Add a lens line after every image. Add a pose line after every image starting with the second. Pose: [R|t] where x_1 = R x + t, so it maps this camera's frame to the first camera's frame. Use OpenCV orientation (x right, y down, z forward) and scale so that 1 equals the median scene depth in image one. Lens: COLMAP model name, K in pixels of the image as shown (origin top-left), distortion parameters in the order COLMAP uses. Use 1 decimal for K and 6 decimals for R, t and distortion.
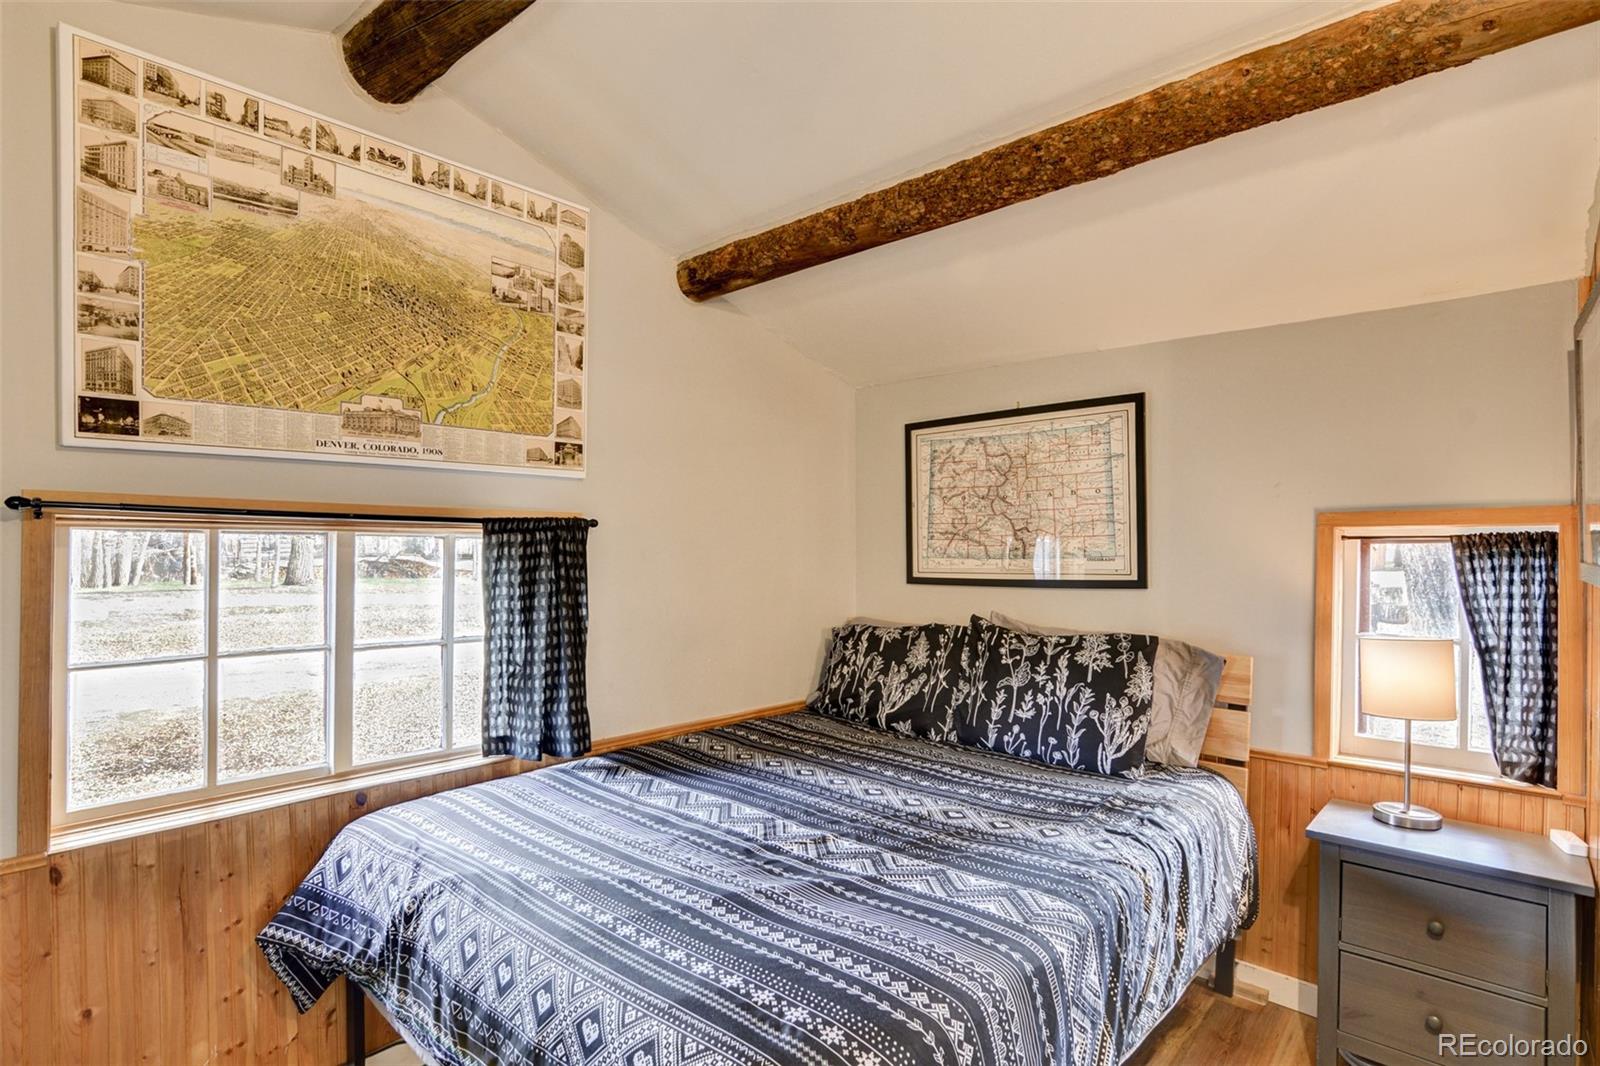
lens RADIAL K [[829.3, 0, 762.5], [0, 829.3, 551.2], [0, 0, 1]] dist [-0.022620, 0.001571]
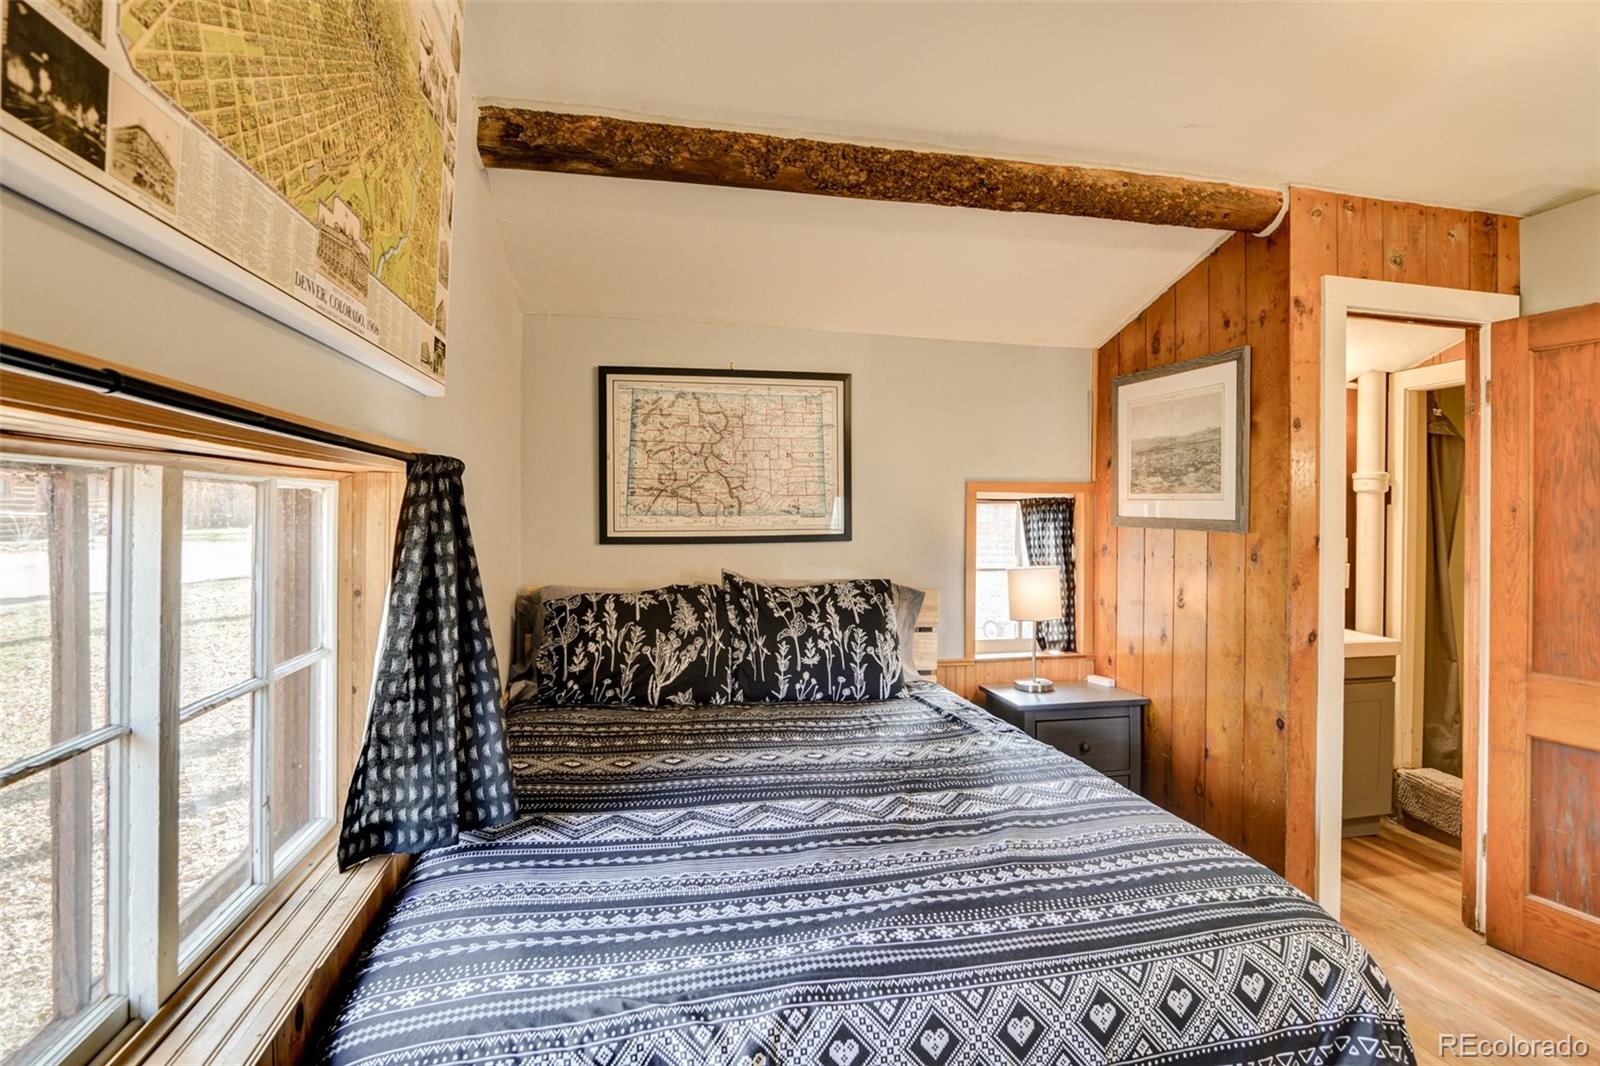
lens RADIAL K [[829.3, 0, 878.9], [0, 829.3, 509.8], [0, 0, 1]] dist [-0.022620, 0.001571]
pose [[0.541857, -0.000934, 0.840470, -0.539591], [-0.002447, 0.999993, 0.002688, -0.001982], [-0.840467, -0.003513, 0.541852, 0.342083]]
